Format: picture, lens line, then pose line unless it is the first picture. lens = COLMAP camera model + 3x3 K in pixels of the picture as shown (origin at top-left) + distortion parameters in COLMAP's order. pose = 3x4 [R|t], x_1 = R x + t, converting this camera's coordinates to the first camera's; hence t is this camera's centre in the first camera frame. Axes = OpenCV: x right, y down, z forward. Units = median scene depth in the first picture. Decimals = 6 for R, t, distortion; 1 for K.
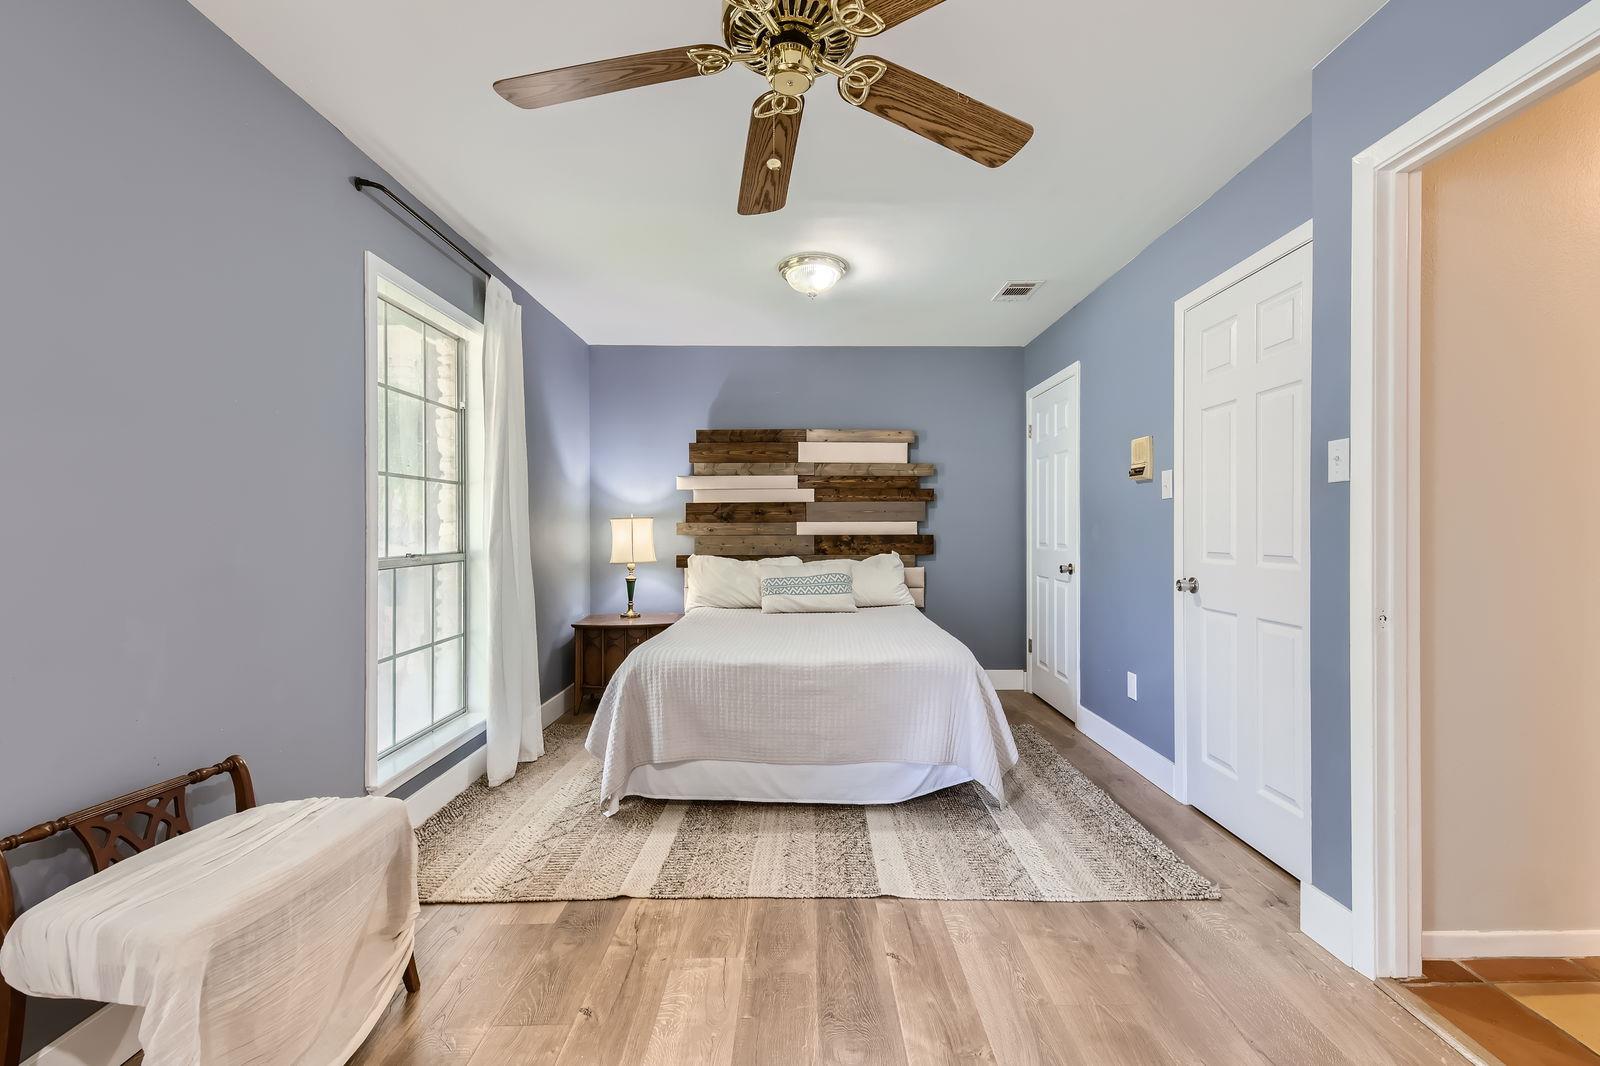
lens RADIAL K [[692.3, 0, 803.0], [0, 692.3, 528.4], [0, 0, 1]] dist [0.018074, -0.001418]
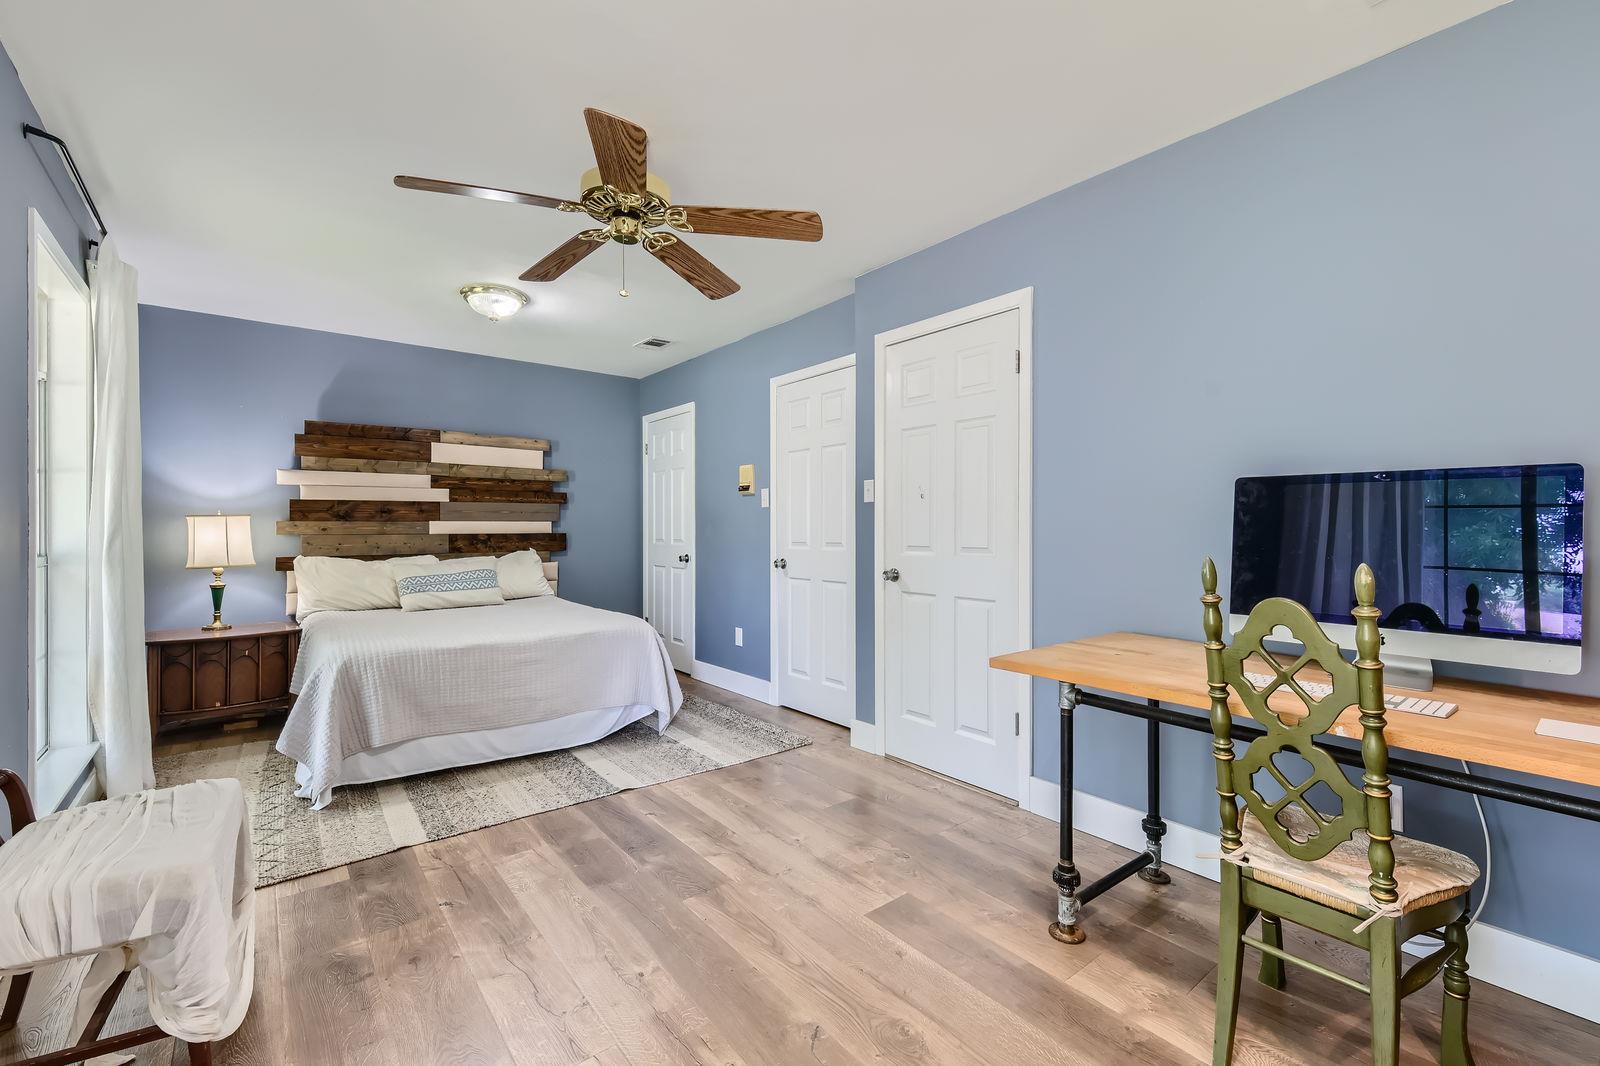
lens RADIAL K [[692.3, 0, 803.5], [0, 692.3, 529.8], [0, 0, 1]] dist [0.018074, -0.001418]
pose [[0.789743, -0.001620, 0.613436, -0.330146], [0.000315, 0.999997, 0.002235, 0.002142], [-0.613438, -0.001572, 0.789741, -0.234342]]
